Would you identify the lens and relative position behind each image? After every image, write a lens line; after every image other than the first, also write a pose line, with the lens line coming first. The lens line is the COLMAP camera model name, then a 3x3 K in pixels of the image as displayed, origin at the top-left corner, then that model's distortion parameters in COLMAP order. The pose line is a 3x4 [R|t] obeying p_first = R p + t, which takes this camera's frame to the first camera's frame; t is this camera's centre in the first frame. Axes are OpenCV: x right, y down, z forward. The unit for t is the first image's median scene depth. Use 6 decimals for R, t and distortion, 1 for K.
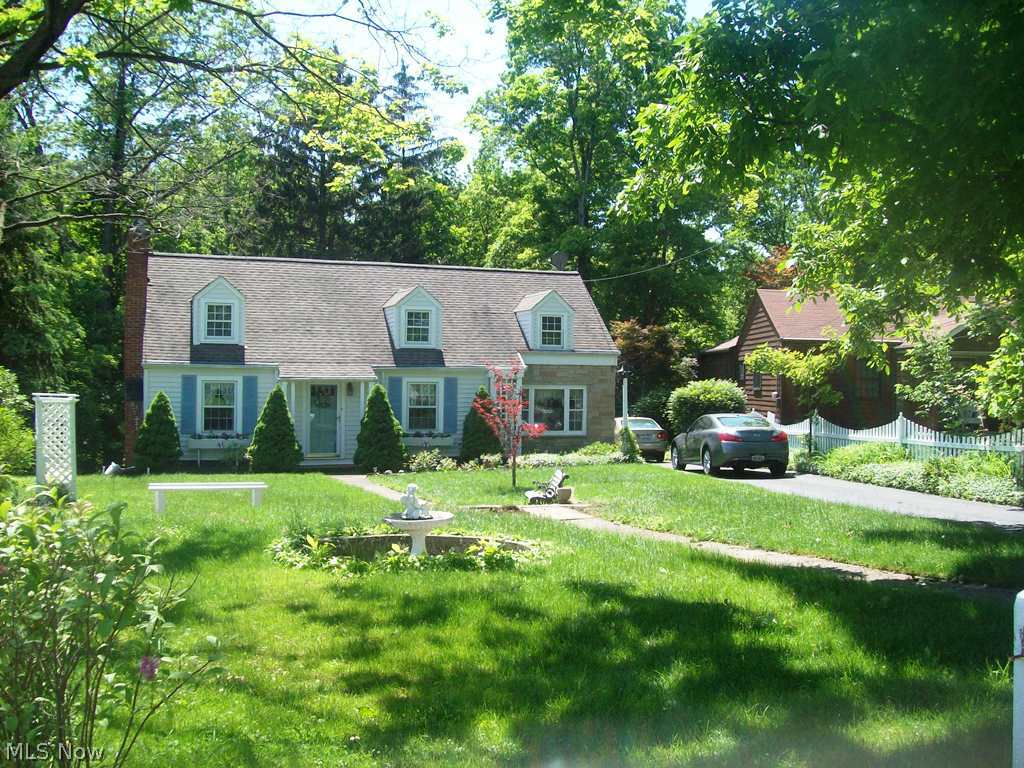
lens RADIAL K [[1117.1, 0, 512.0], [0, 1117.1, 384.0], [0, 0, 1]] dist [-0.134427, 0.004708]
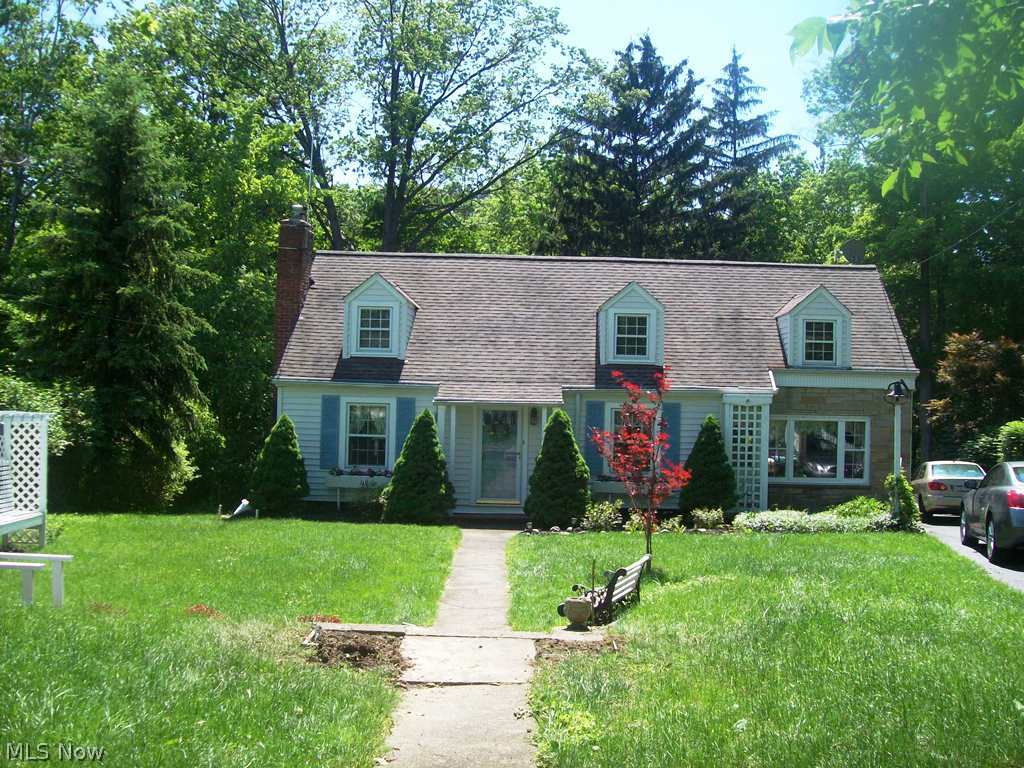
lens RADIAL K [[1117.1, 0, 512.0], [0, 1117.1, 384.0], [0, 0, 1]] dist [-0.134427, 0.004708]
pose [[0.934235, 0.004209, -0.356632, 0.113127], [-0.014622, 0.999542, -0.026507, 0.002886], [0.356357, 0.029978, 0.933869, 0.268138]]
